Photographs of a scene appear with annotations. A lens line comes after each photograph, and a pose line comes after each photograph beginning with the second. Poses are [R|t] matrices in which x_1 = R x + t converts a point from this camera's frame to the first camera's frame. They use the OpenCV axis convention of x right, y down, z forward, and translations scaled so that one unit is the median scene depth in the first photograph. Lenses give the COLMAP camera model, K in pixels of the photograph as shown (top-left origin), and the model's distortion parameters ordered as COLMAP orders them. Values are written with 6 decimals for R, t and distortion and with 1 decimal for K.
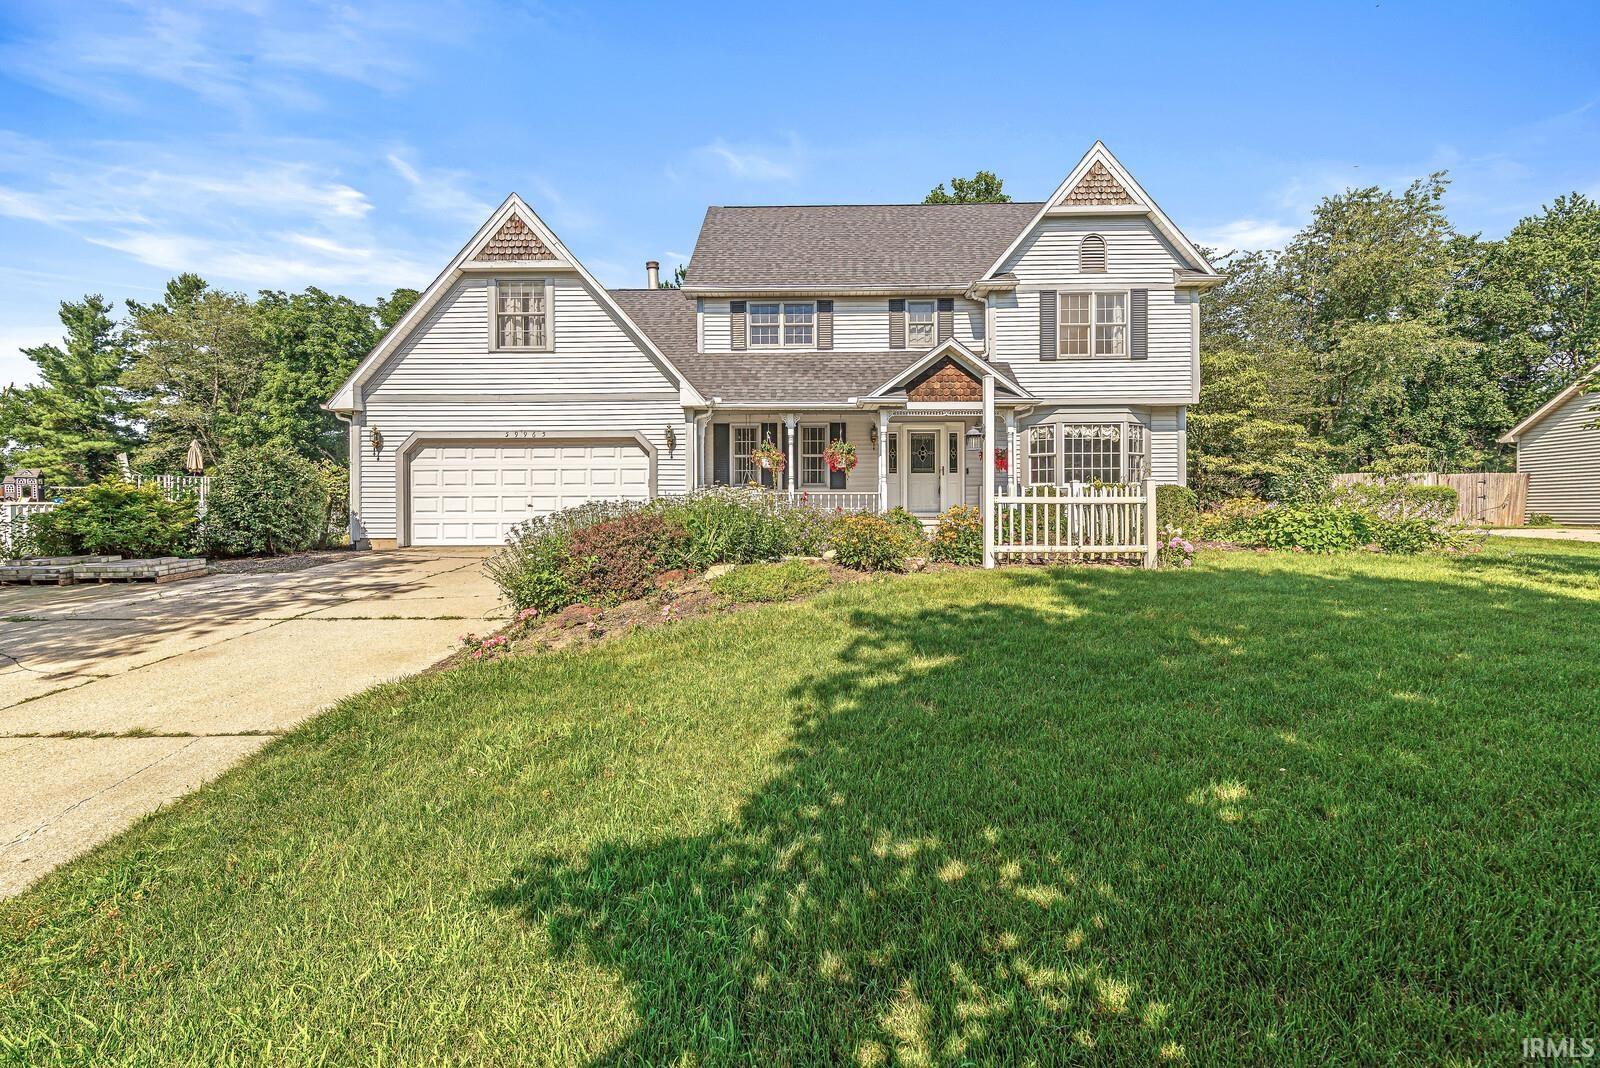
lens RADIAL K [[705.6, 0, 800.0], [0, 705.6, 534.0], [0, 0, 1]] dist [-0.000509, -0.000211]
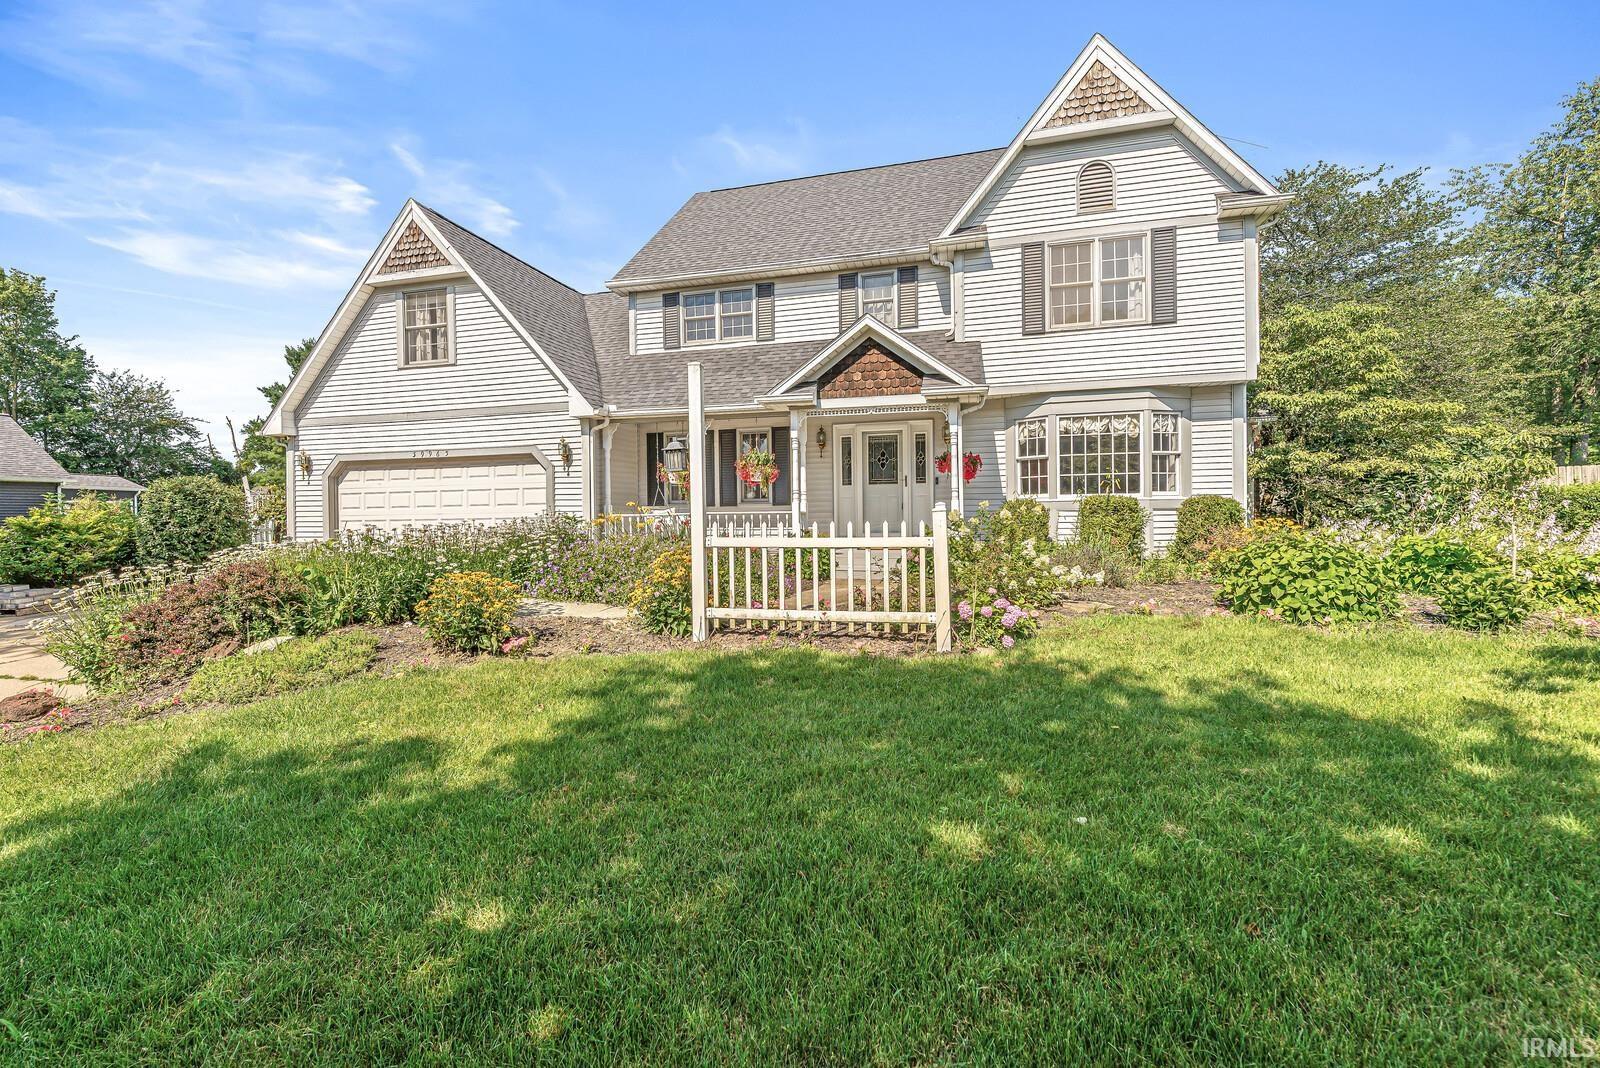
lens RADIAL K [[705.6, 0, 800.0], [0, 705.6, 534.0], [0, 0, 1]] dist [-0.000509, -0.000211]
pose [[0.967353, -0.002043, -0.253425, 0.300890], [0.002377, 0.999997, 0.001011, -0.031625], [0.253422, -0.001580, 0.967355, 0.197554]]
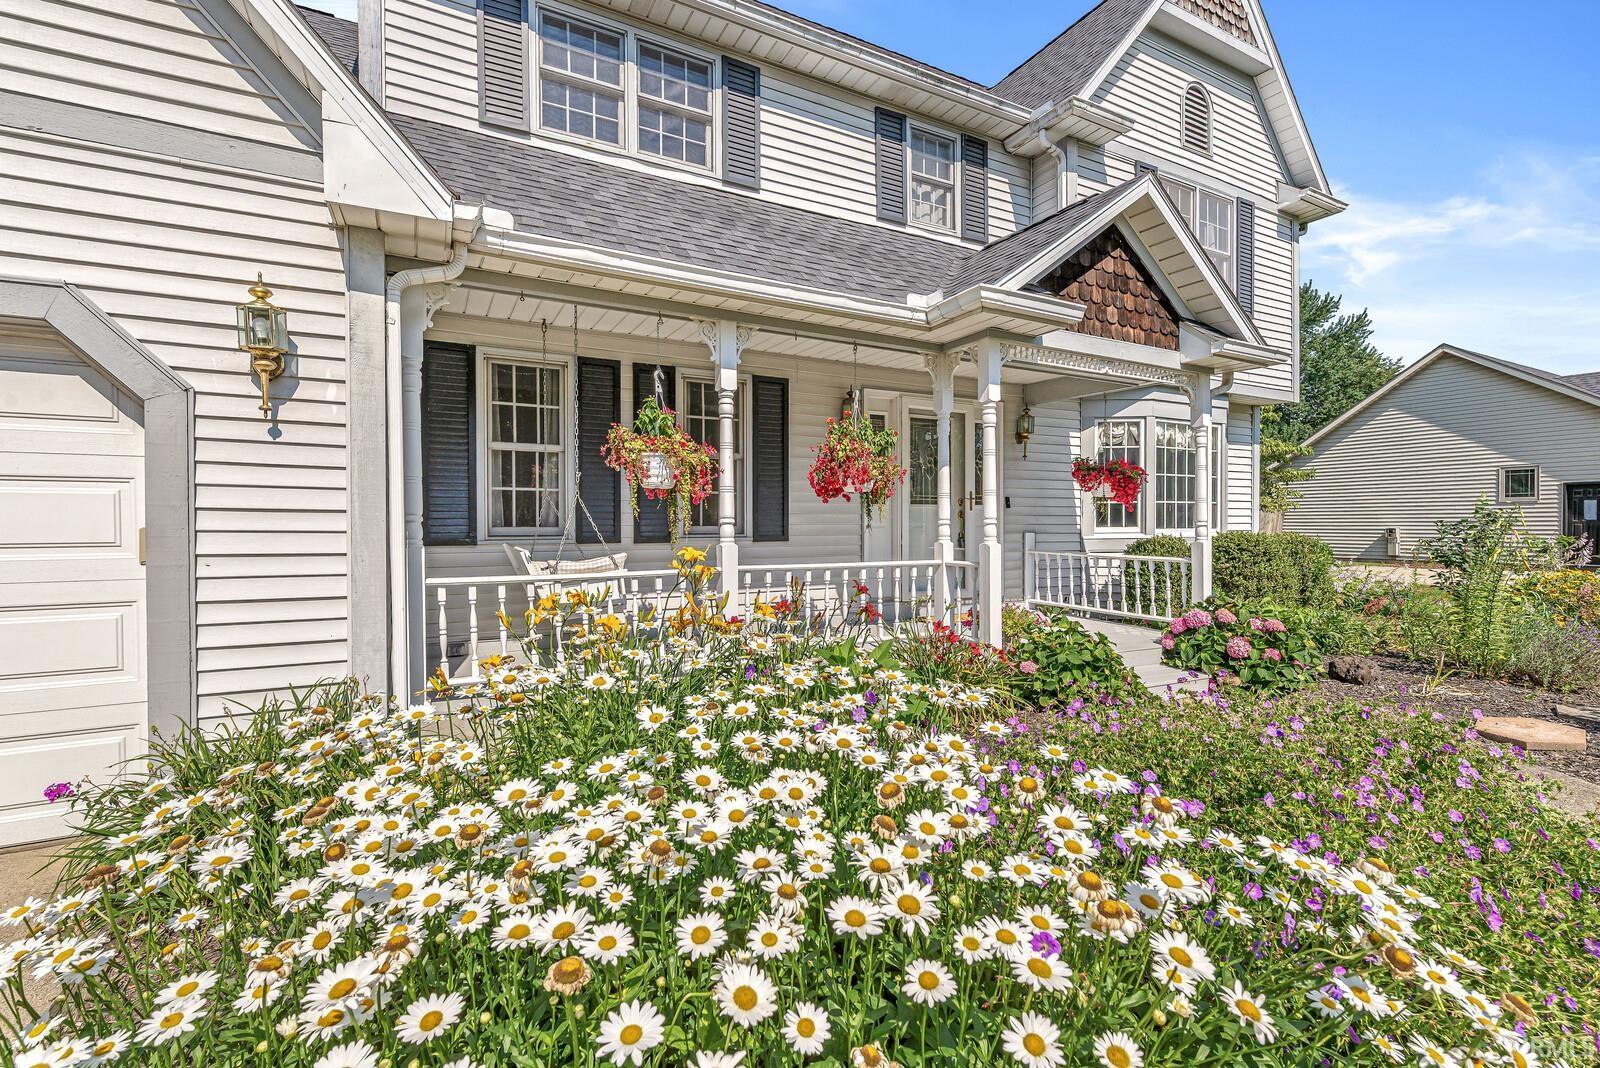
lens RADIAL K [[705.6, 0, 800.0], [0, 705.6, 534.0], [0, 0, 1]] dist [-0.000509, -0.000211]
pose [[0.874815, -0.005351, 0.484428, -0.132875], [0.009843, 0.999929, -0.006730, -0.067624], [-0.484358, 0.010656, 0.874805, 0.665609]]
